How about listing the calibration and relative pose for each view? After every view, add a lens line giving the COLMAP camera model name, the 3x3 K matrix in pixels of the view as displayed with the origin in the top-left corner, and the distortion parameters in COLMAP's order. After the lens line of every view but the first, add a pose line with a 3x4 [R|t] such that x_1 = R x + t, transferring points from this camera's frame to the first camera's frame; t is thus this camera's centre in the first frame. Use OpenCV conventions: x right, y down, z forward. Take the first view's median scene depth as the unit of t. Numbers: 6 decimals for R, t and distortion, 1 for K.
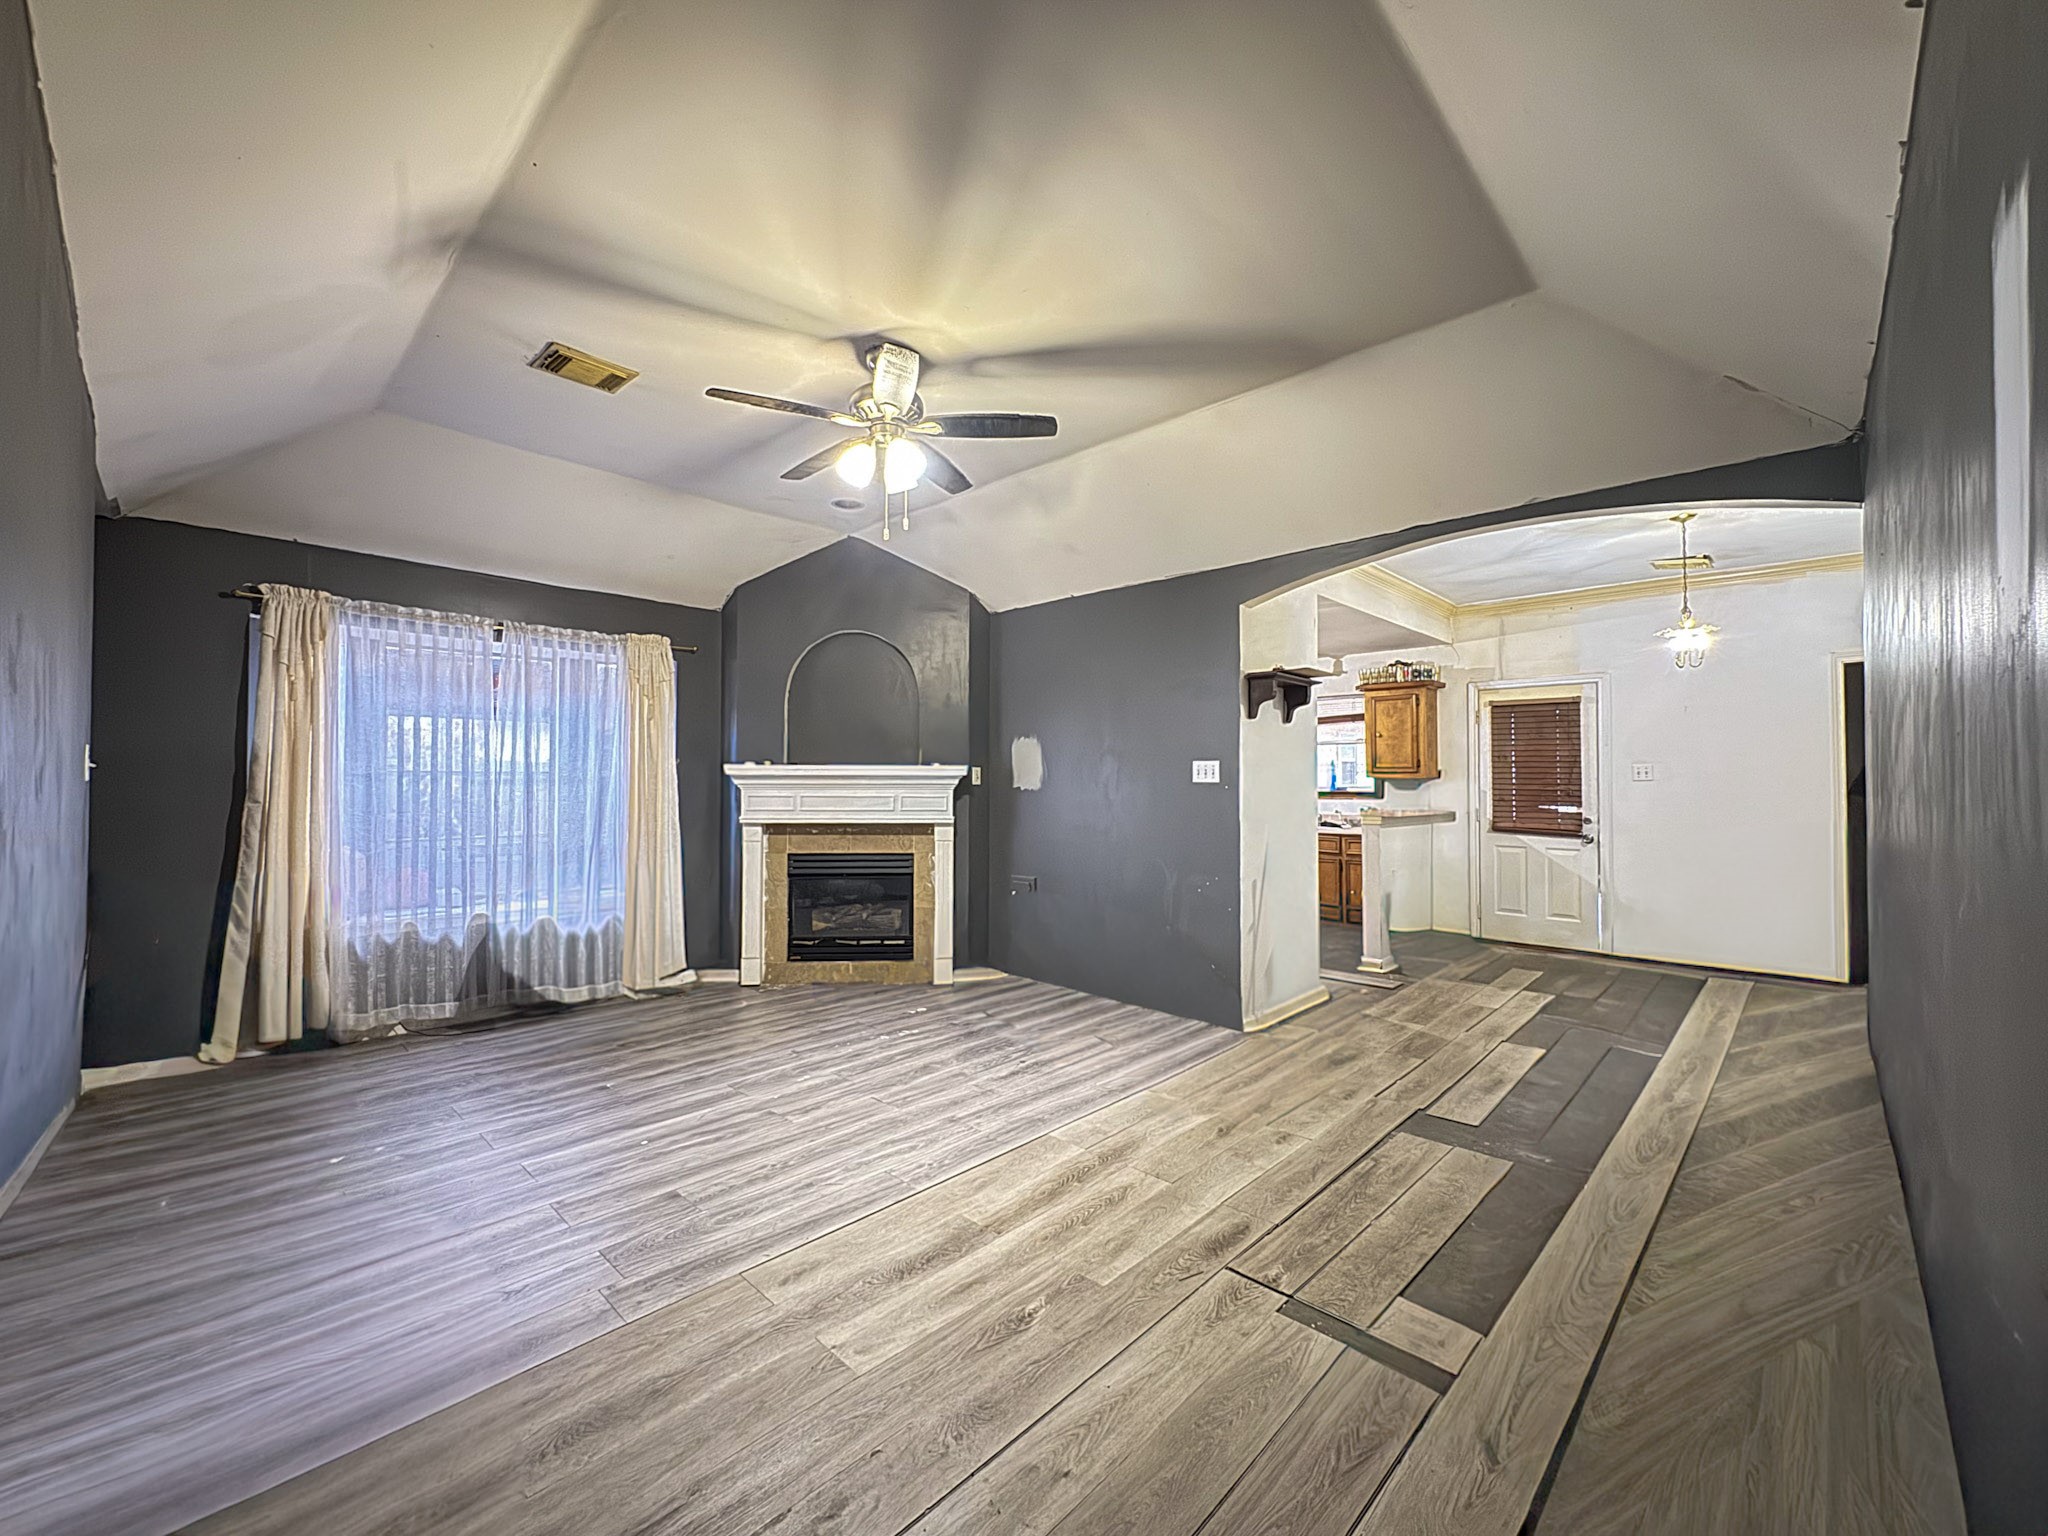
lens RADIAL K [[845.5, 0, 1014.7], [0, 845.5, 767.3], [0, 0, 1]] dist [-0.001509, -0.000111]
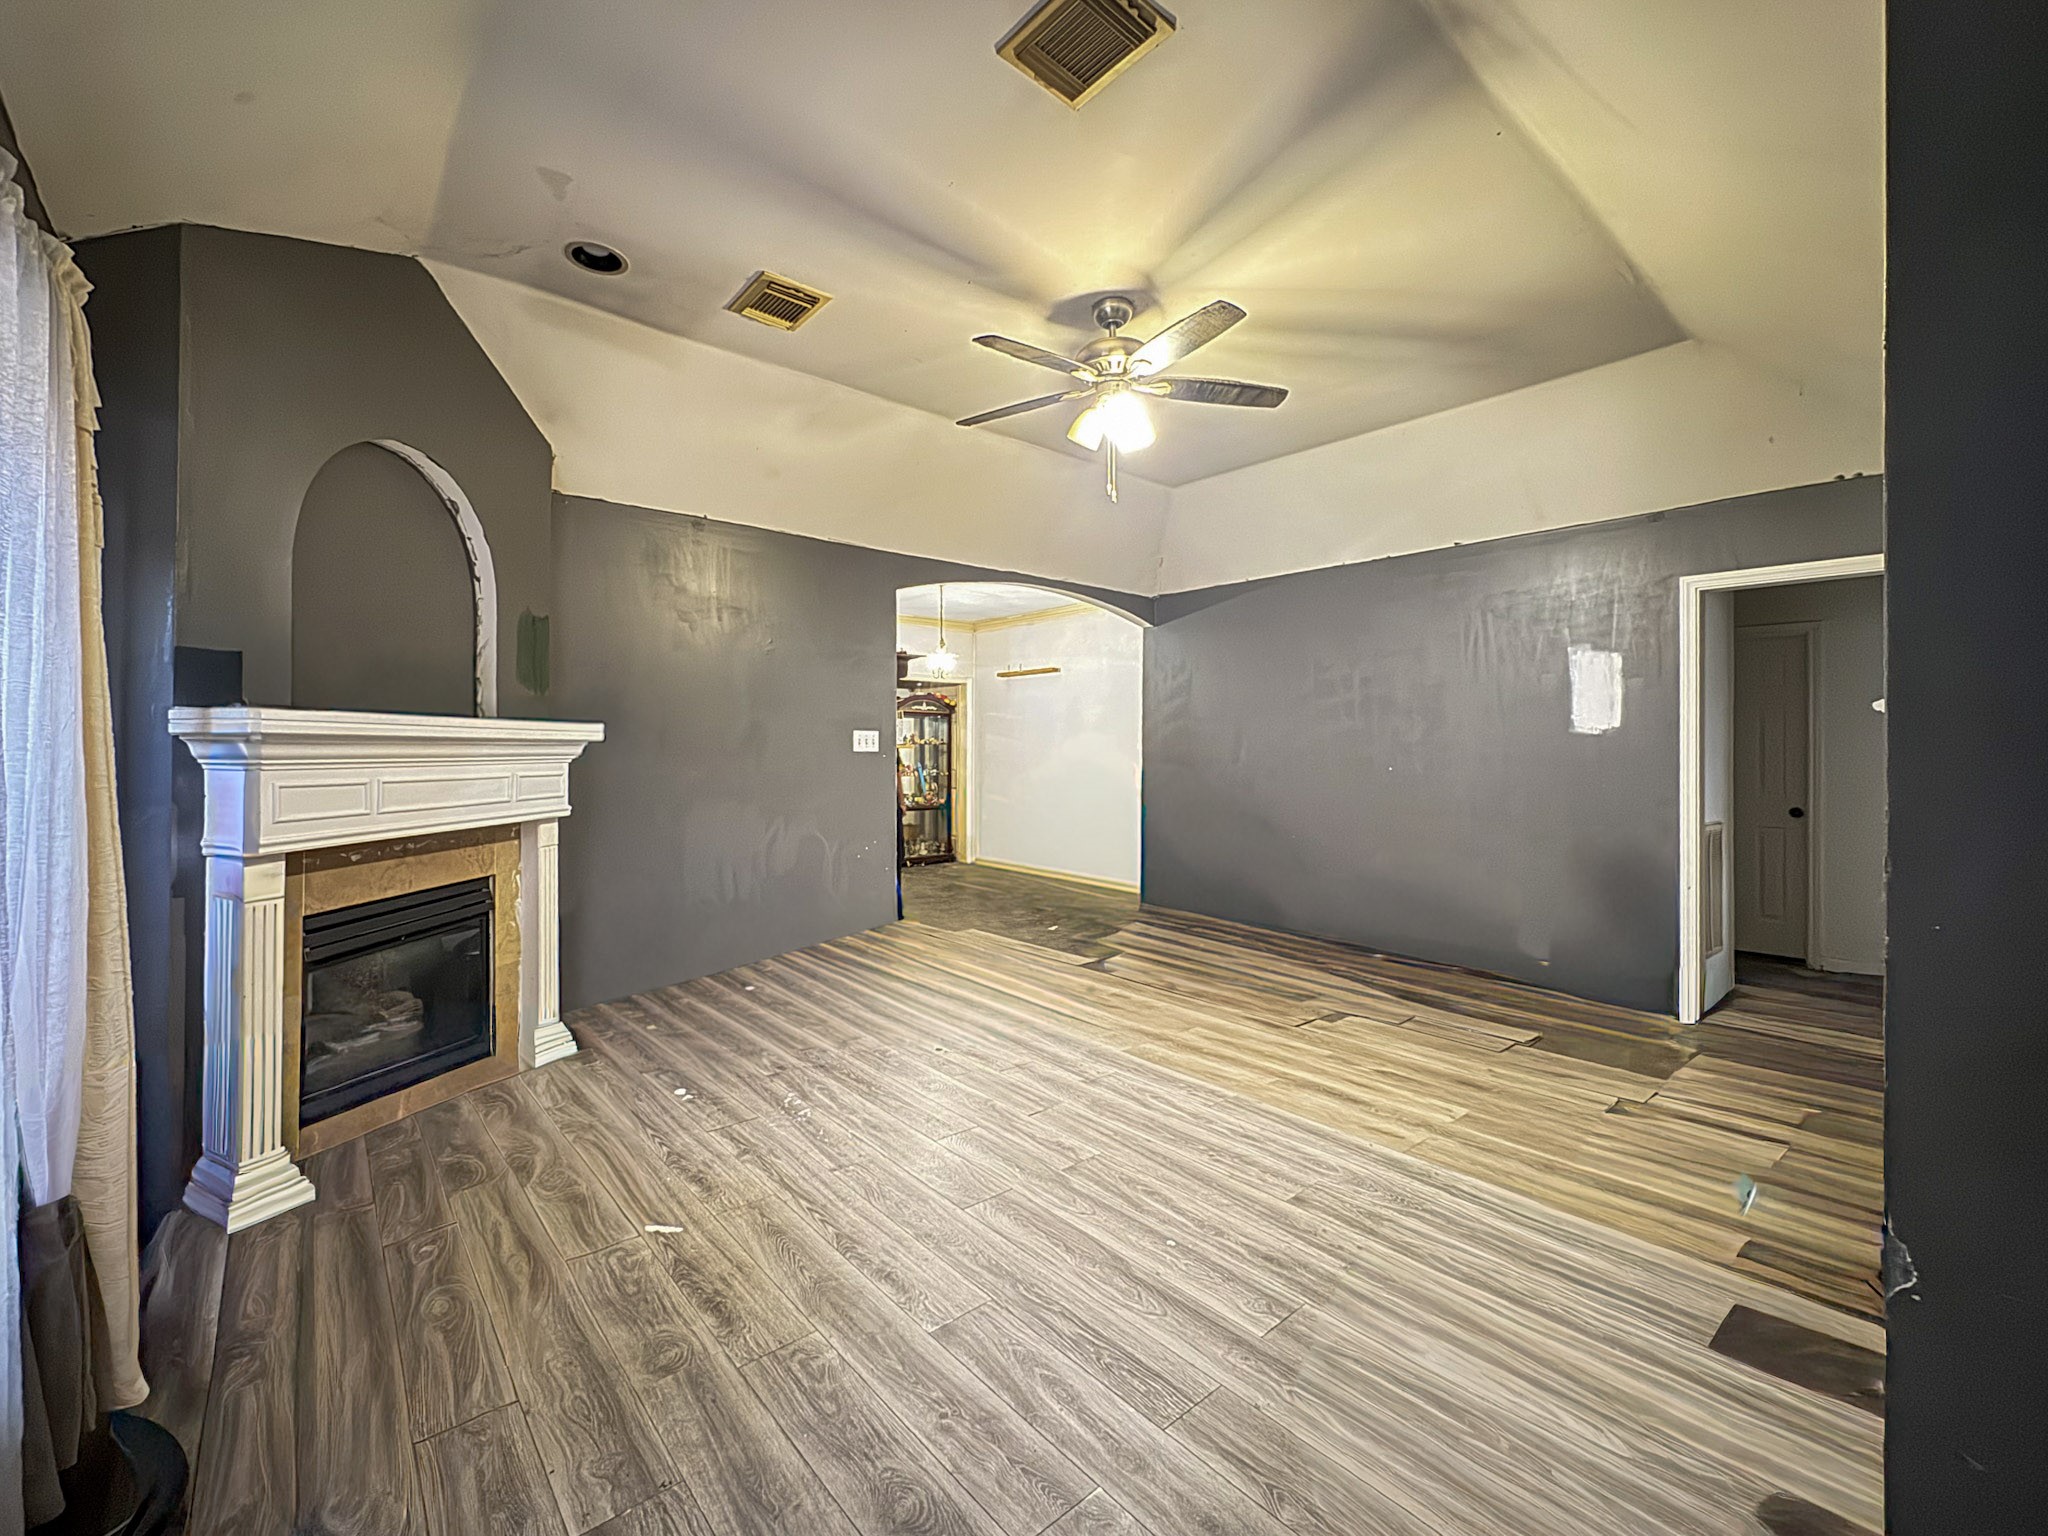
lens RADIAL K [[845.5, 0, 1014.7], [0, 845.5, 767.3], [0, 0, 1]] dist [-0.001509, -0.000111]
pose [[0.099504, -0.020971, 0.994816, -1.064529], [-0.021934, 0.999489, 0.023263, 0.012299], [-0.994795, -0.024135, 0.098994, 0.968707]]
